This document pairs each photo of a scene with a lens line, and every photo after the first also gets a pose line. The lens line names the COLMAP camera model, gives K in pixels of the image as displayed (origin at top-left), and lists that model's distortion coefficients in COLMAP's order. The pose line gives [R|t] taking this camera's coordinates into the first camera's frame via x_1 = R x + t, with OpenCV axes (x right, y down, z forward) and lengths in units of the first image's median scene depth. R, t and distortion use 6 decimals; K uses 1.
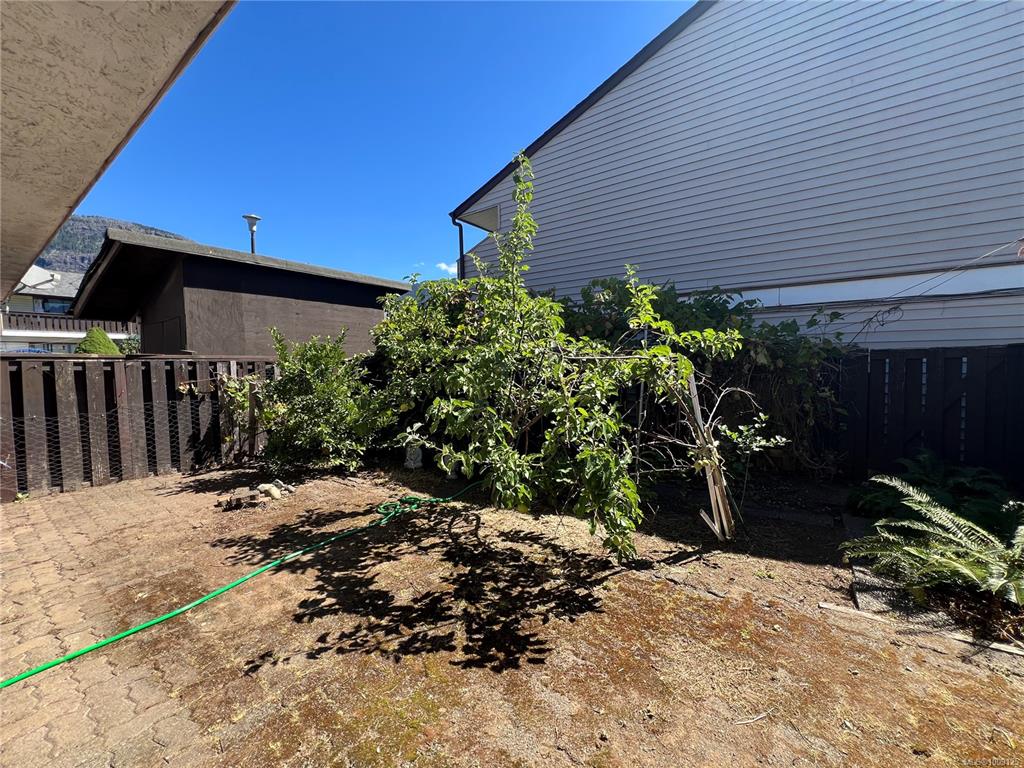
lens RADIAL K [[413.3, 0, 507.0], [0, 413.3, 382.3], [0, 0, 1]] dist [0.001269, -0.000105]
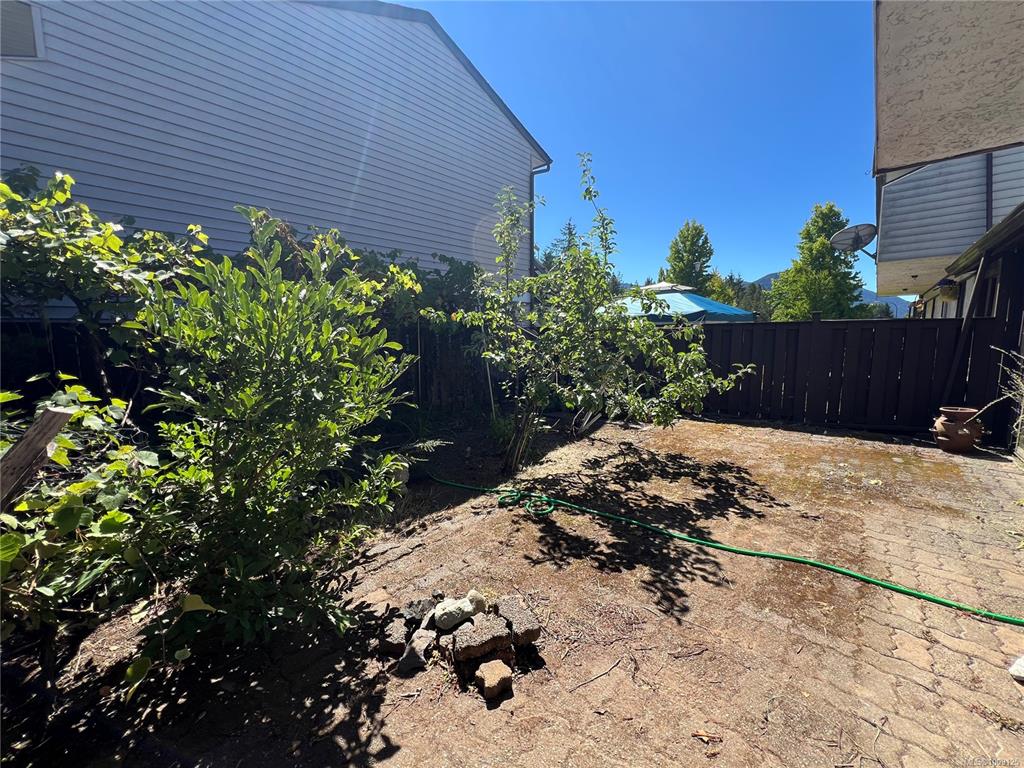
lens RADIAL K [[413.3, 0, 507.0], [0, 413.3, 382.3], [0, 0, 1]] dist [0.001269, -0.000105]
pose [[0.083774, -0.103739, 0.991070, -1.420648], [0.061073, 0.993231, 0.098803, -0.037279], [-0.994612, 0.052250, 0.089542, 1.279933]]
